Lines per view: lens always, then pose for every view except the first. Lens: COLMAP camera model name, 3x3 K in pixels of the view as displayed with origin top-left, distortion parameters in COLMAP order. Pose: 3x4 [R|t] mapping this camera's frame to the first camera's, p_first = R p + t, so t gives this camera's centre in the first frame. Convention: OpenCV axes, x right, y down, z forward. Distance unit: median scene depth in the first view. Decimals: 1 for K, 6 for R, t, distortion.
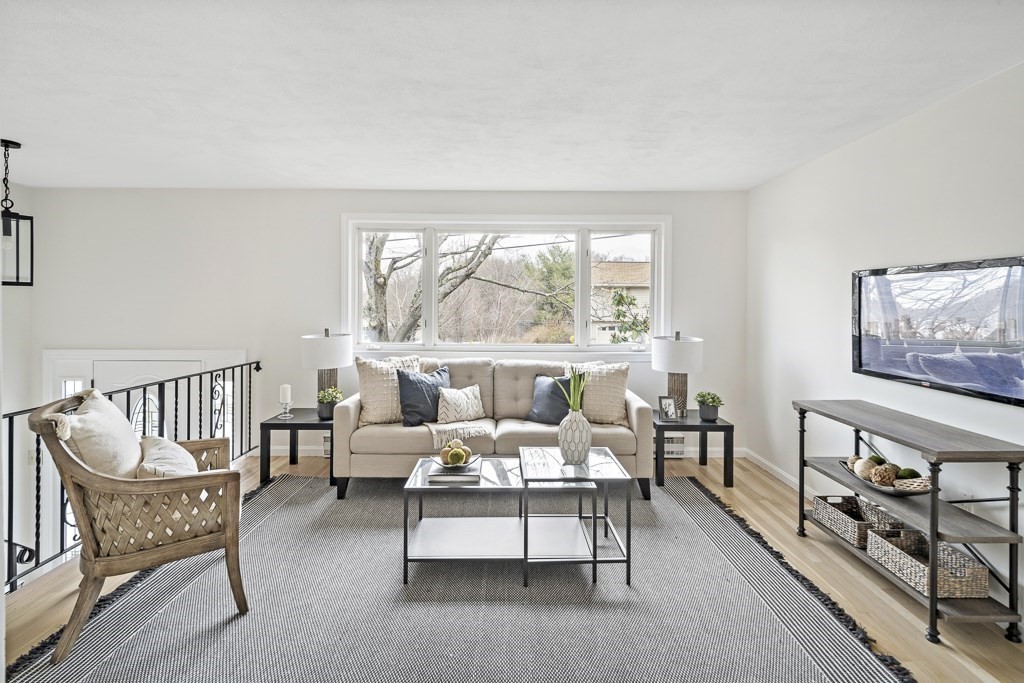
lens RADIAL K [[510.3, 0, 515.4], [0, 510.3, 301.2], [0, 0, 1]] dist [0.003070, 0.000279]
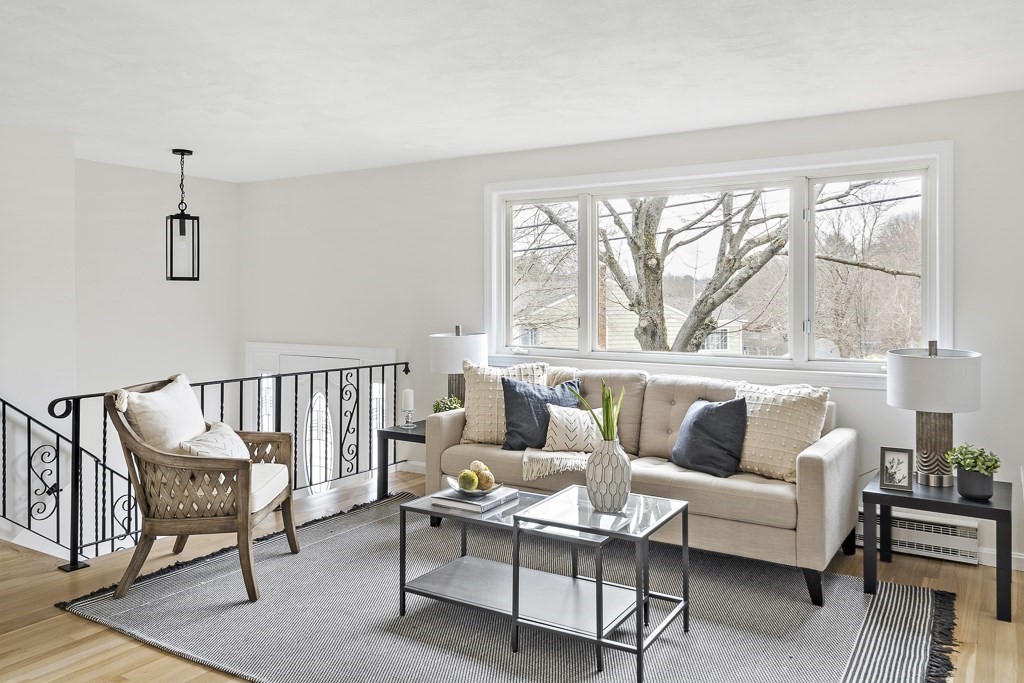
lens RADIAL K [[776.6, 0, 513.5], [0, 776.6, 281.4], [0, 0, 1]] dist [0.006510, 0.001540]
pose [[0.837874, -0.014800, -0.545663, 0.451848], [0.007592, 0.999852, -0.015460, 0.002019], [0.545810, 0.008811, 0.837862, -0.010813]]
